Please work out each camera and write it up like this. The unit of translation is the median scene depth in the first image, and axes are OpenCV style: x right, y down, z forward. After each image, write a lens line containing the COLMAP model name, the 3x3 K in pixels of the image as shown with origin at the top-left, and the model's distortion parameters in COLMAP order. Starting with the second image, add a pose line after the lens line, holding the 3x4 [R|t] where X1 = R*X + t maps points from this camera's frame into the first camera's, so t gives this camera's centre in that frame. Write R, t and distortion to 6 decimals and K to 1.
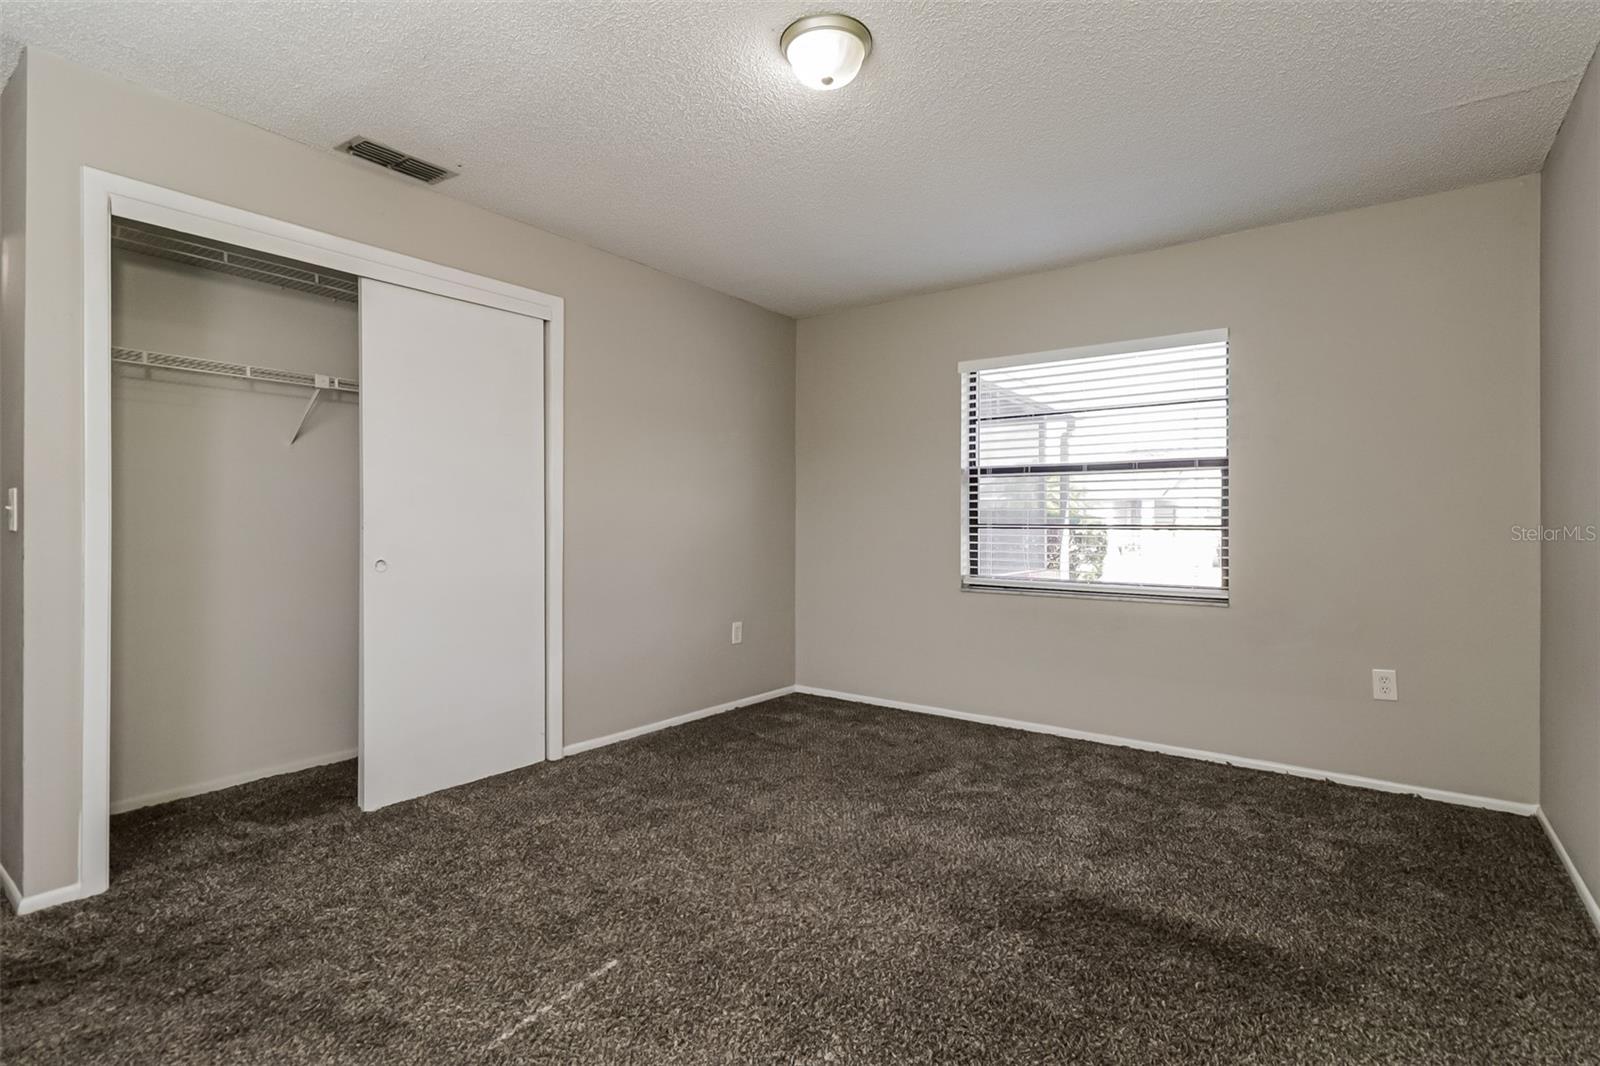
lens RADIAL K [[762.5, 0, 800.1], [0, 762.5, 525.9], [0, 0, 1]] dist [-0.007080, -0.001328]
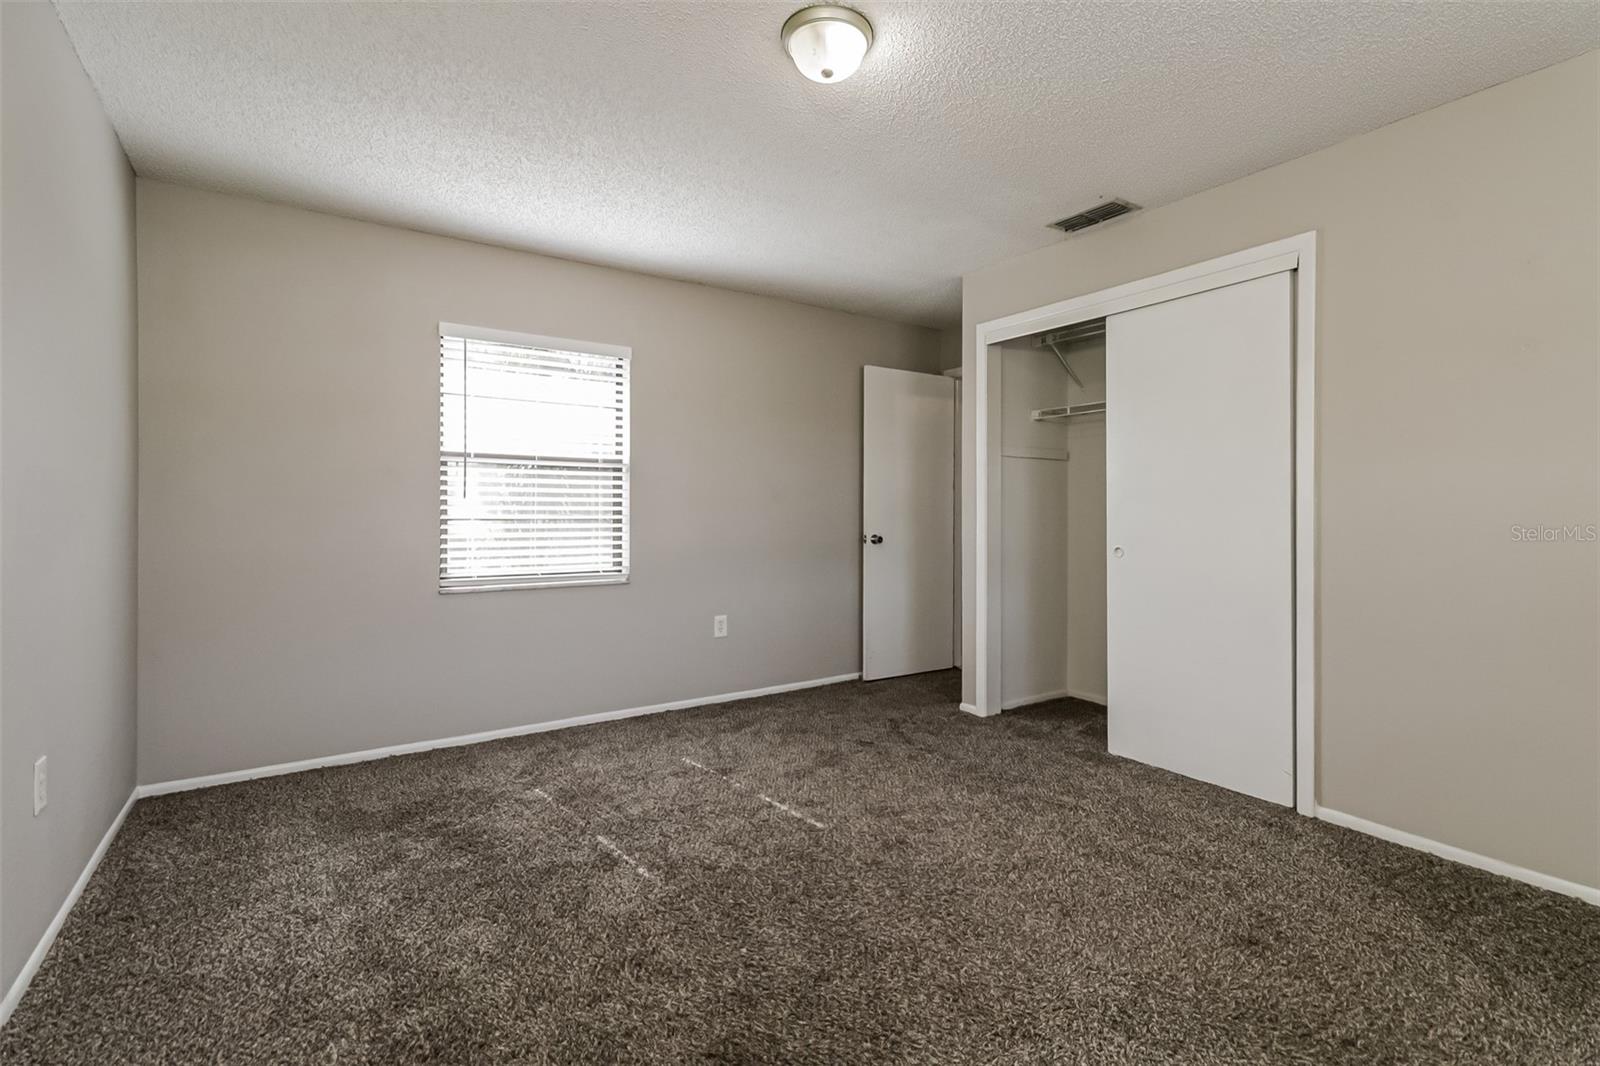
lens RADIAL K [[744.7, 0, 800.4], [0, 744.7, 523.2], [0, 0, 1]] dist [0.000675, -0.001004]
pose [[-0.346376, 0.013423, -0.938000, 0.676369], [-0.006145, 0.999844, 0.016577, -0.009505], [0.938076, 0.011506, -0.346240, 0.883530]]
